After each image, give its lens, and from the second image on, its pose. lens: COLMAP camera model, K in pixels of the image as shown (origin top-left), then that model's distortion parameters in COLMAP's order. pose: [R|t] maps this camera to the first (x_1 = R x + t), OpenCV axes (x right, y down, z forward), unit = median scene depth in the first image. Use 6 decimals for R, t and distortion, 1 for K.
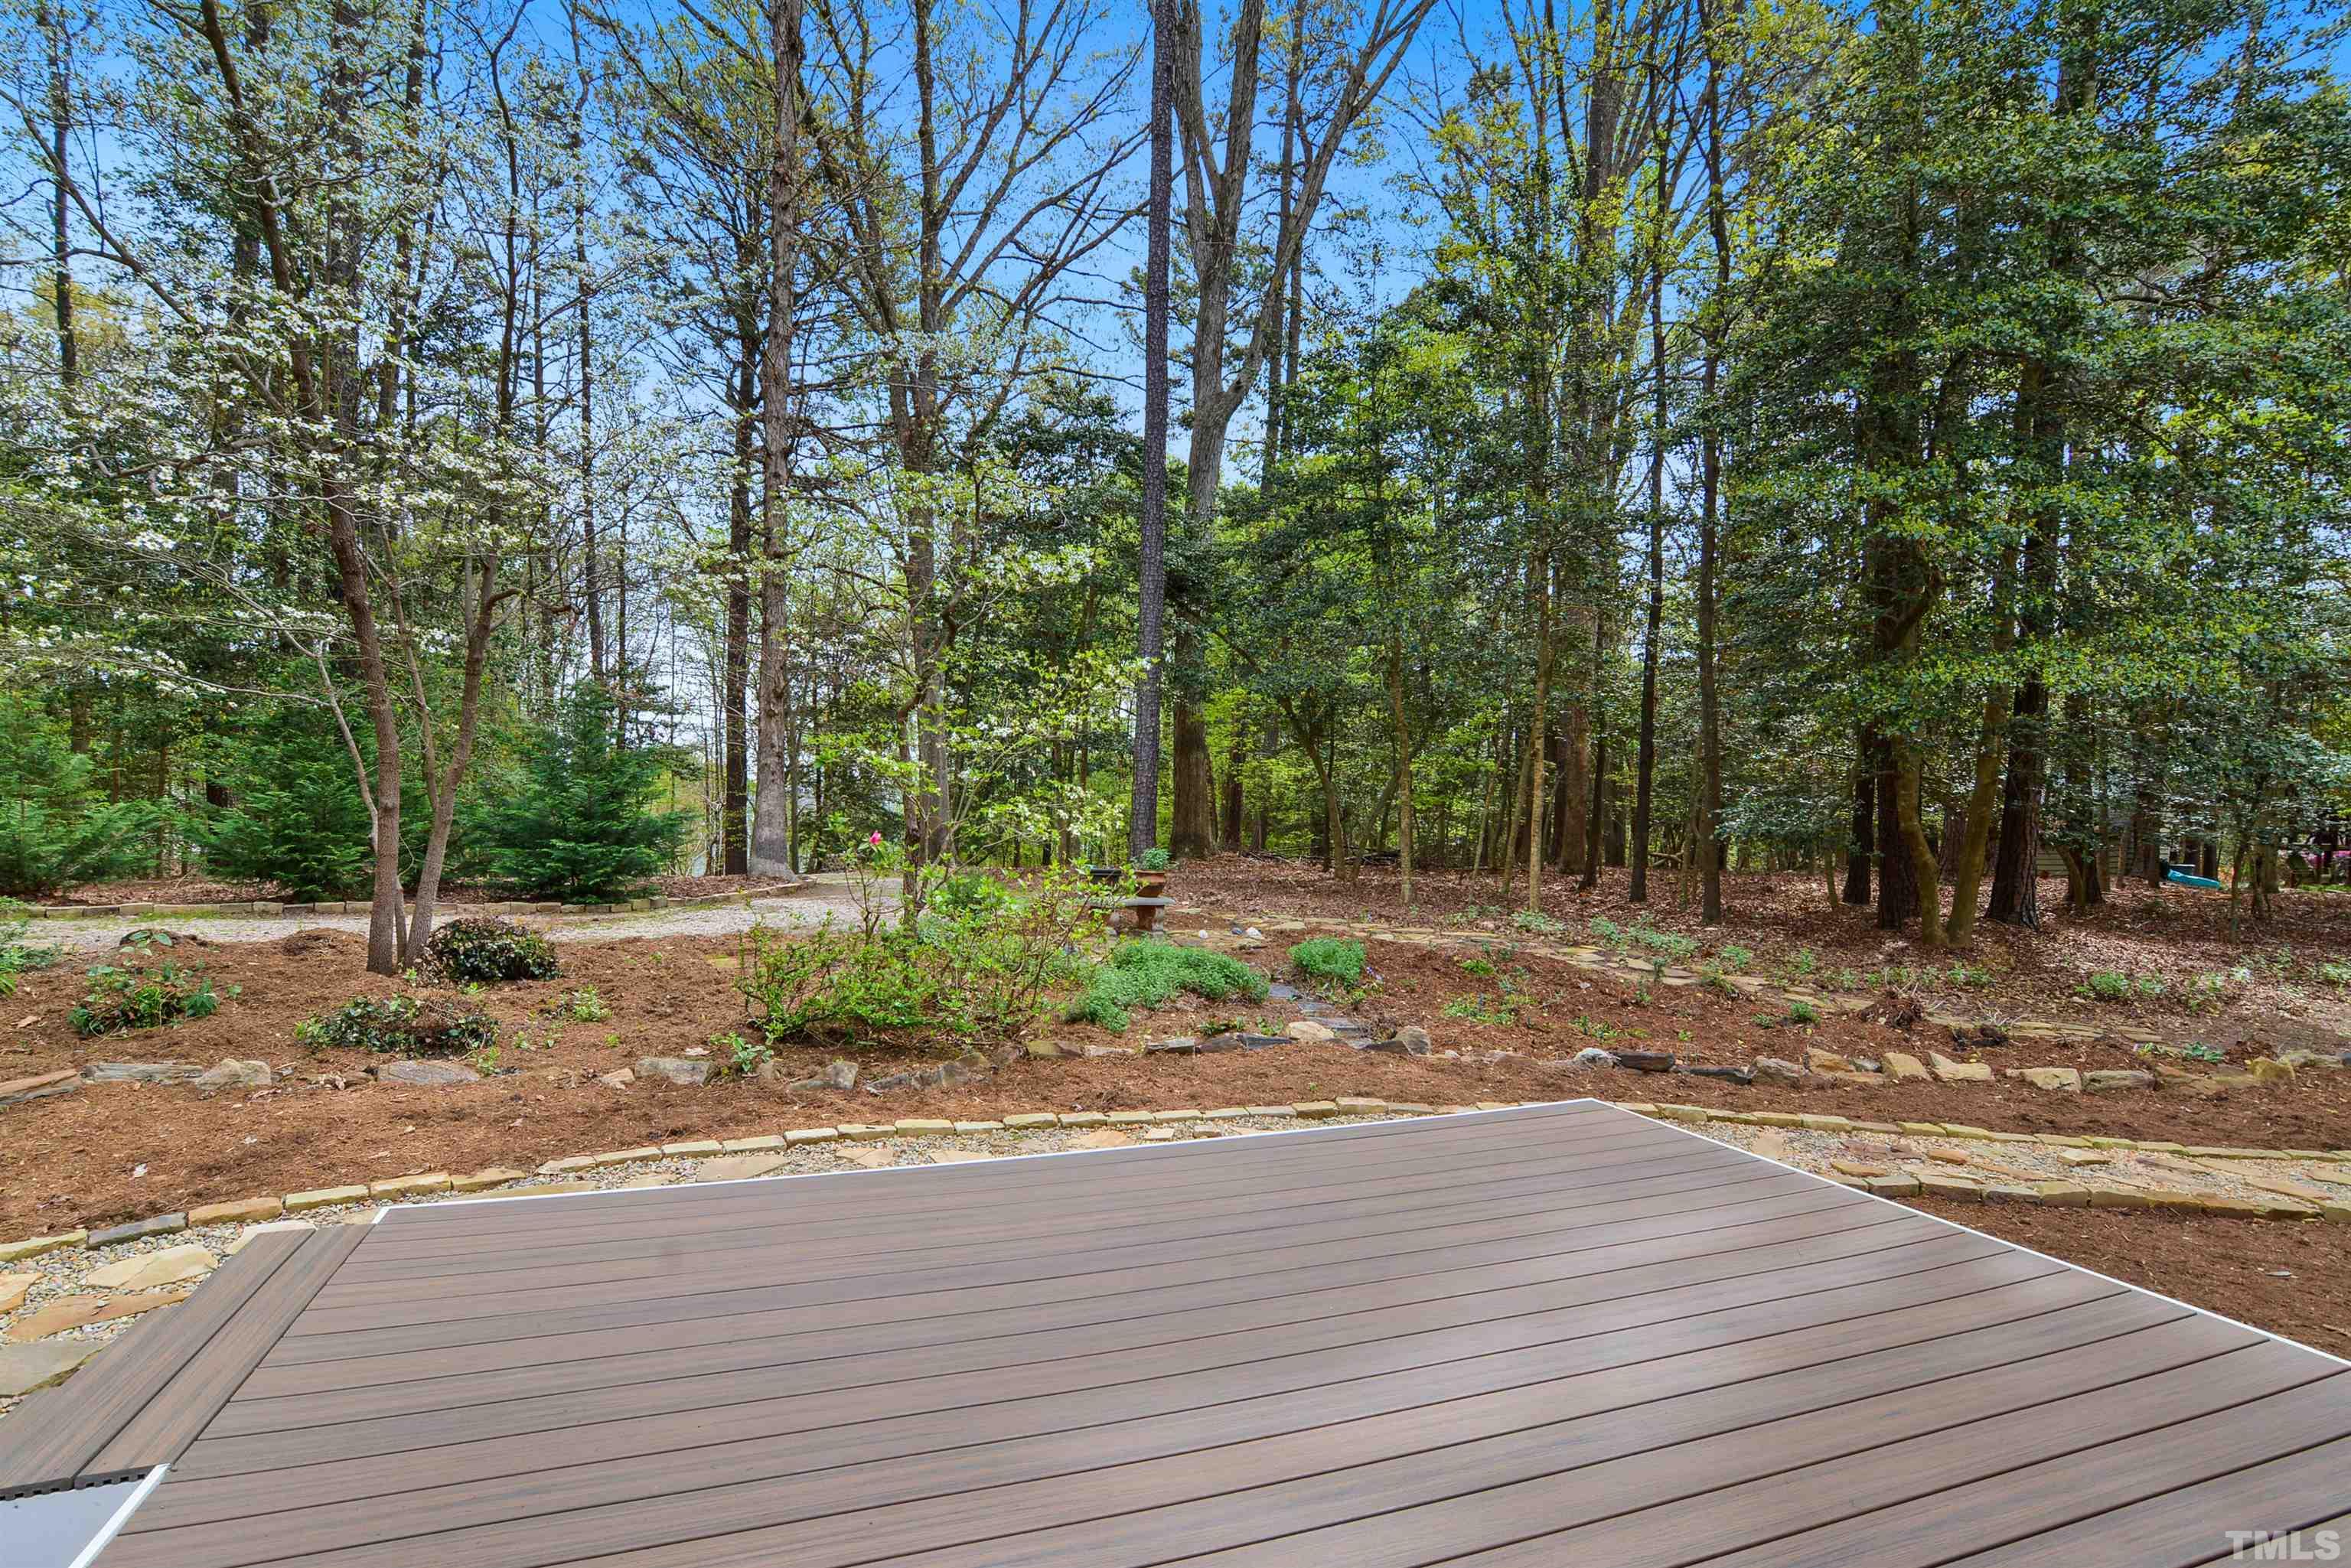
lens RADIAL K [[1145.6, 0, 1147.8], [0, 1145.6, 778.1], [0, 0, 1]] dist [-0.022750, 0.001124]
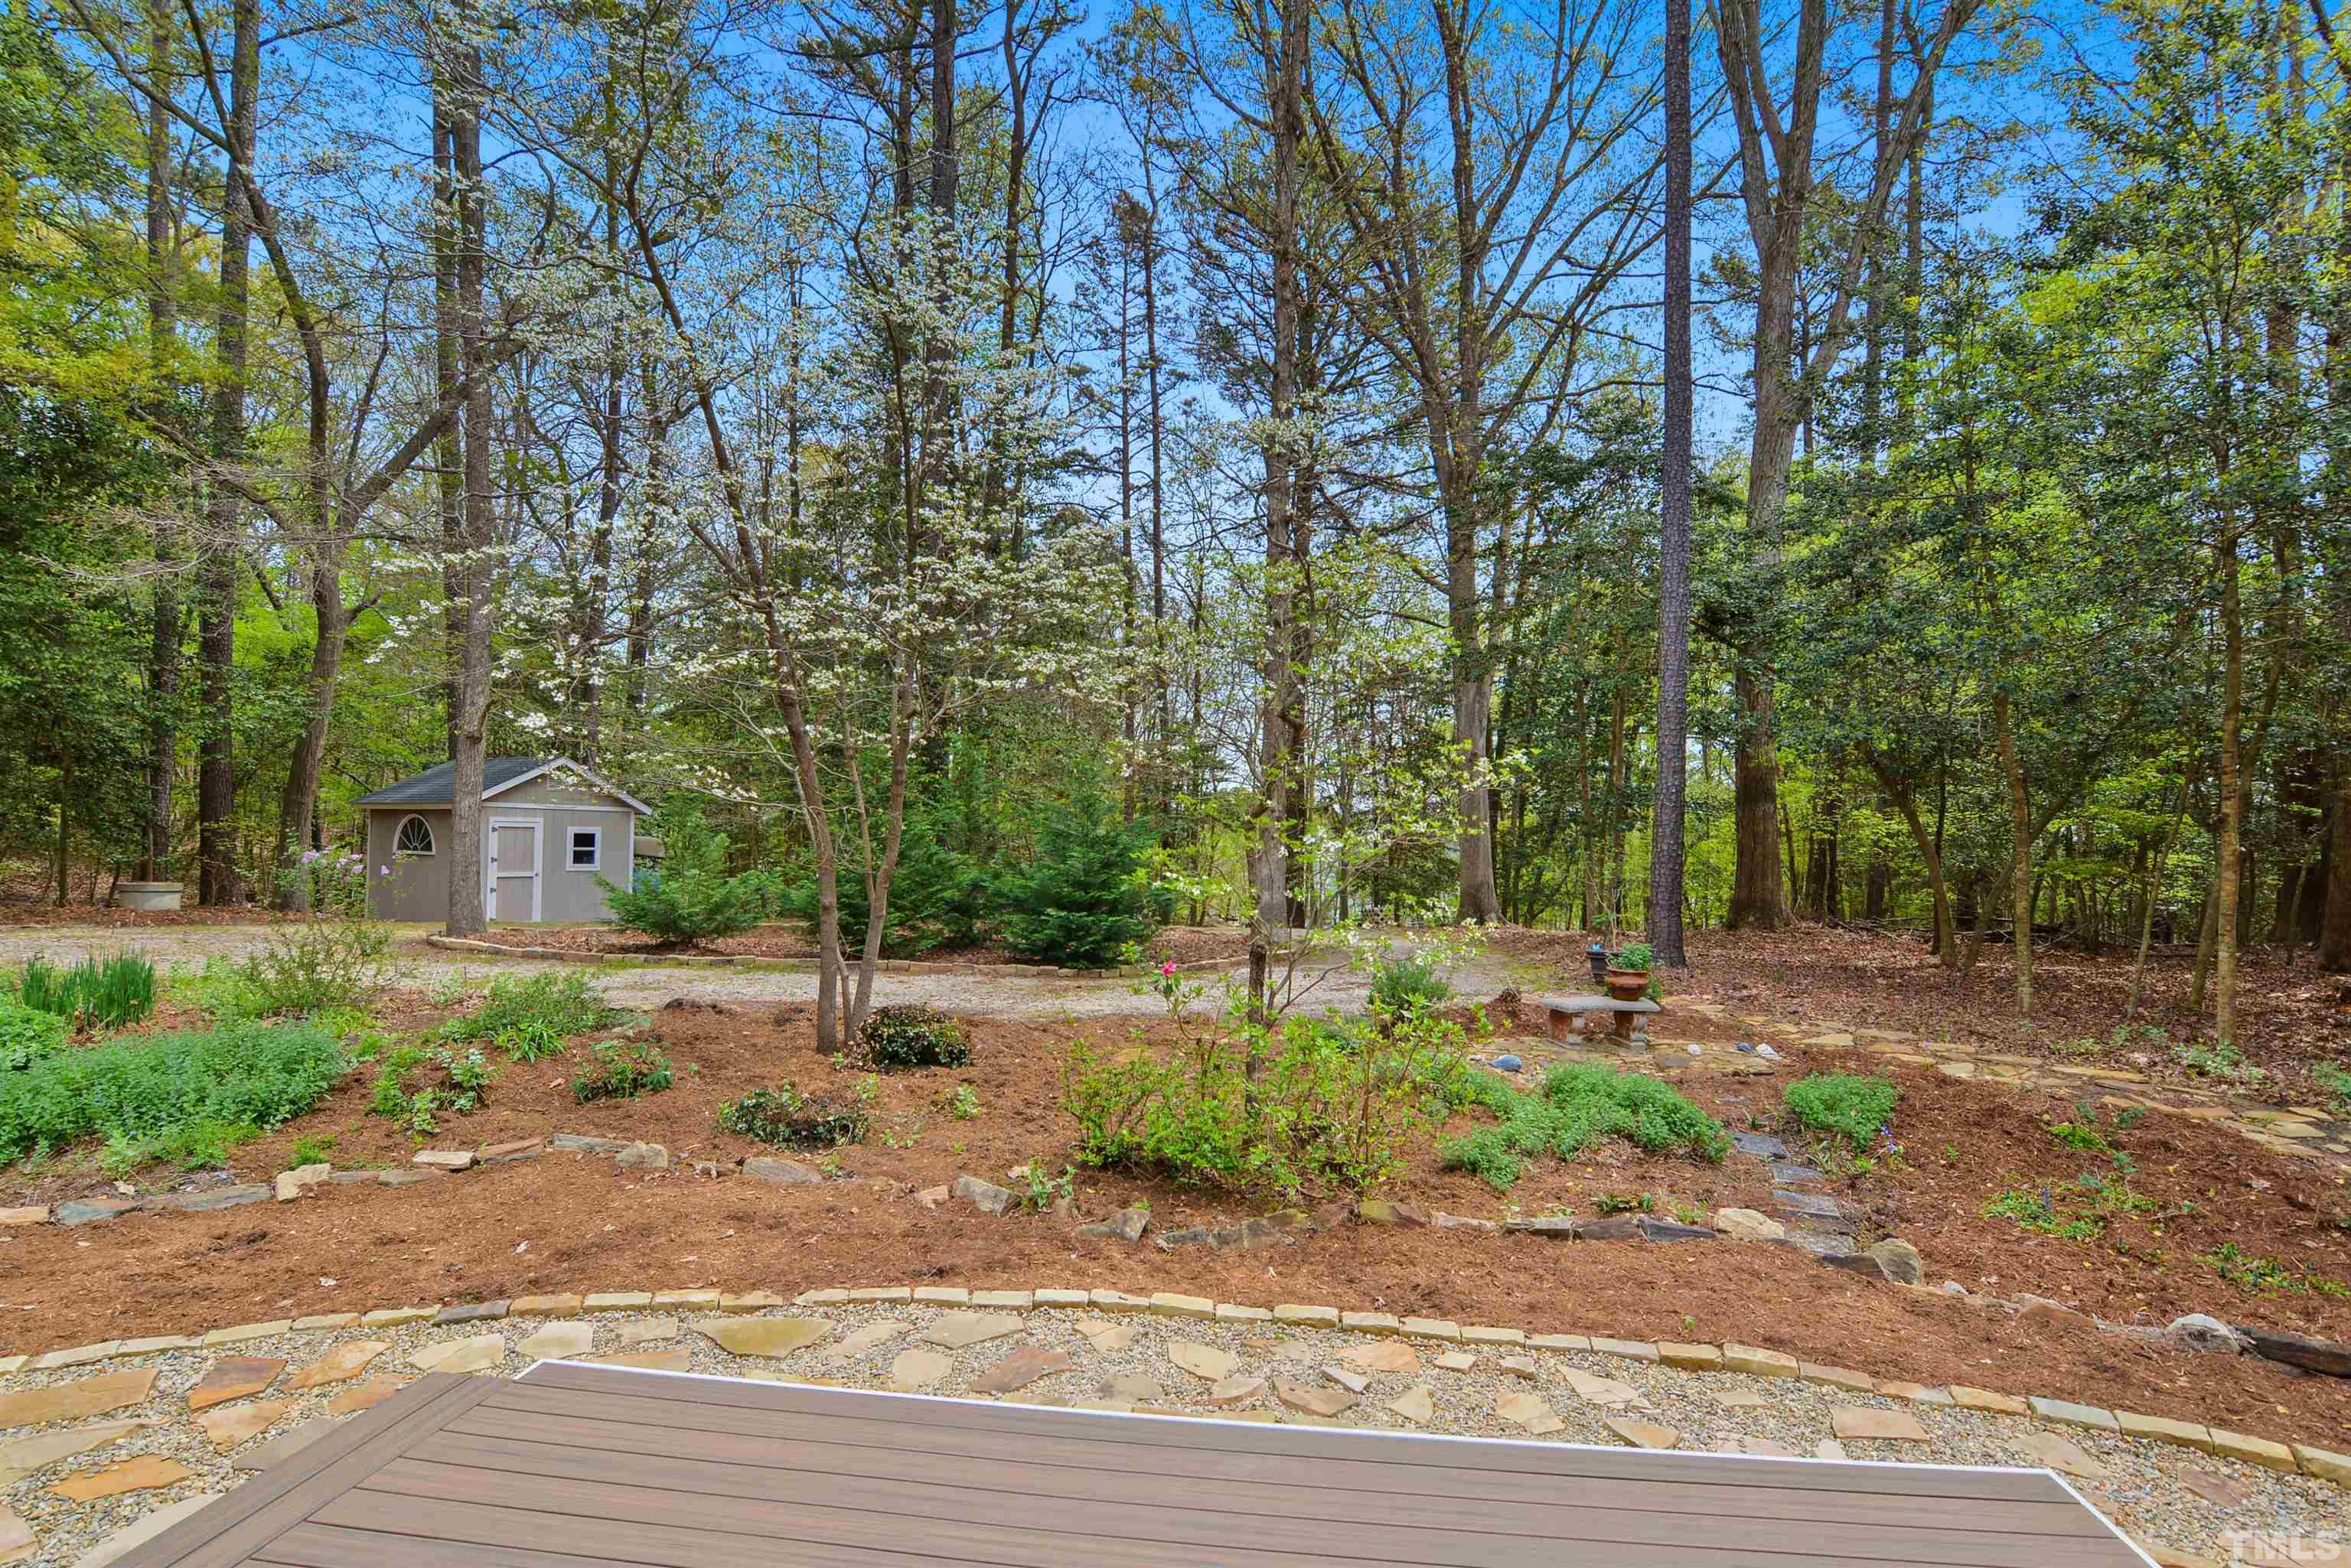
lens RADIAL K [[1164.6, 0, 1154.9], [0, 1164.6, 784.4], [0, 0, 1]] dist [-0.028436, 0.007505]
pose [[0.891141, -0.023252, -0.453131, 0.162458], [0.007791, 0.999323, -0.035957, -0.055821], [0.453660, 0.028512, 0.890719, 0.132160]]
